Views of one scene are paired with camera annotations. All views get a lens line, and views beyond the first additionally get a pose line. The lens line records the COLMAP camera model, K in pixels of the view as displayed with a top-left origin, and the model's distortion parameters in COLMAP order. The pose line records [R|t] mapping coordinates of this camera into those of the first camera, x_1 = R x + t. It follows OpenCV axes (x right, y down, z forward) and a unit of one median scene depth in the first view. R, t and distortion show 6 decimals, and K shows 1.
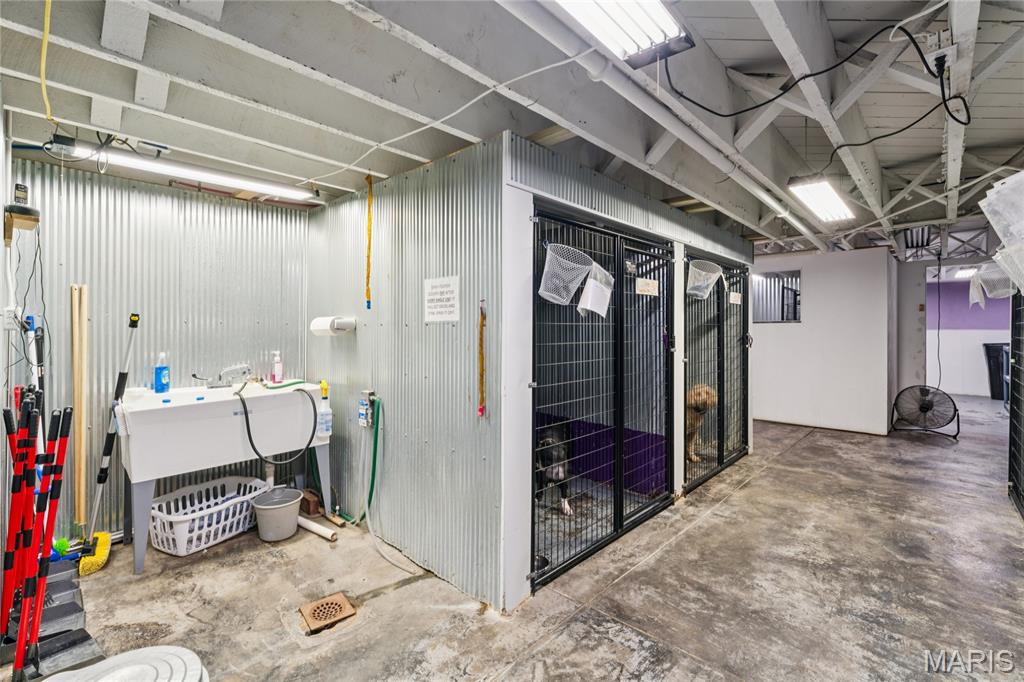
lens RADIAL K [[453.7, 0, 517.9], [0, 453.7, 330.9], [0, 0, 1]] dist [-0.003543, 0.001484]
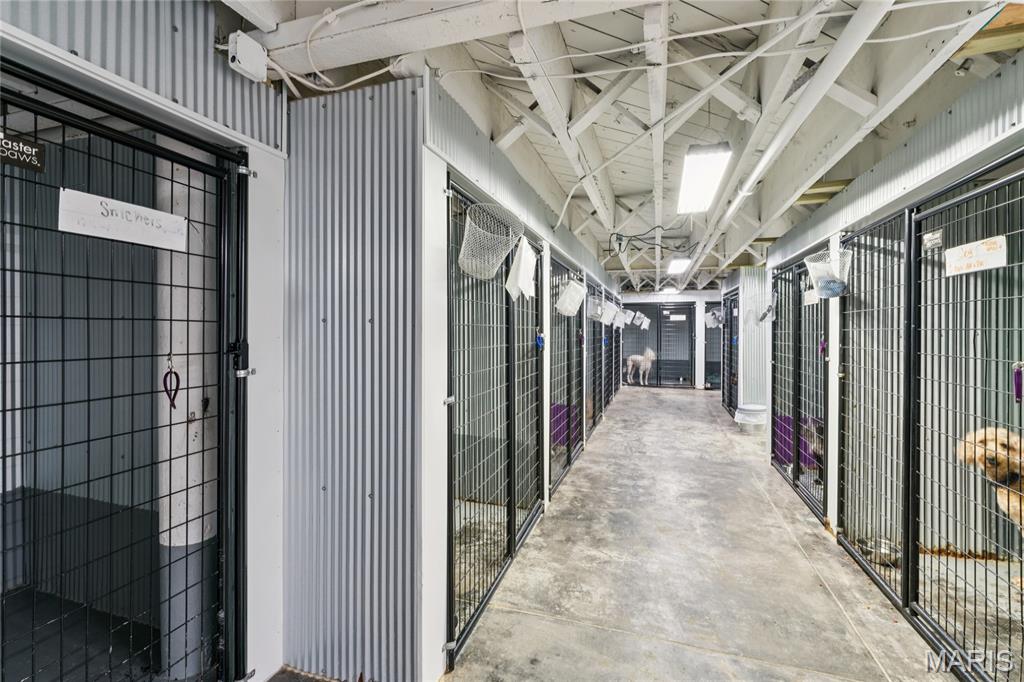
lens RADIAL K [[453.7, 0, 514.8], [0, 453.7, 330.4], [0, 0, 1]] dist [-0.003543, 0.001484]
pose [[-0.900874, -0.006304, -0.434035, 1.529719], [-0.009140, 0.999948, 0.004447, -0.015414], [0.433985, 0.007973, -0.900885, 1.816256]]
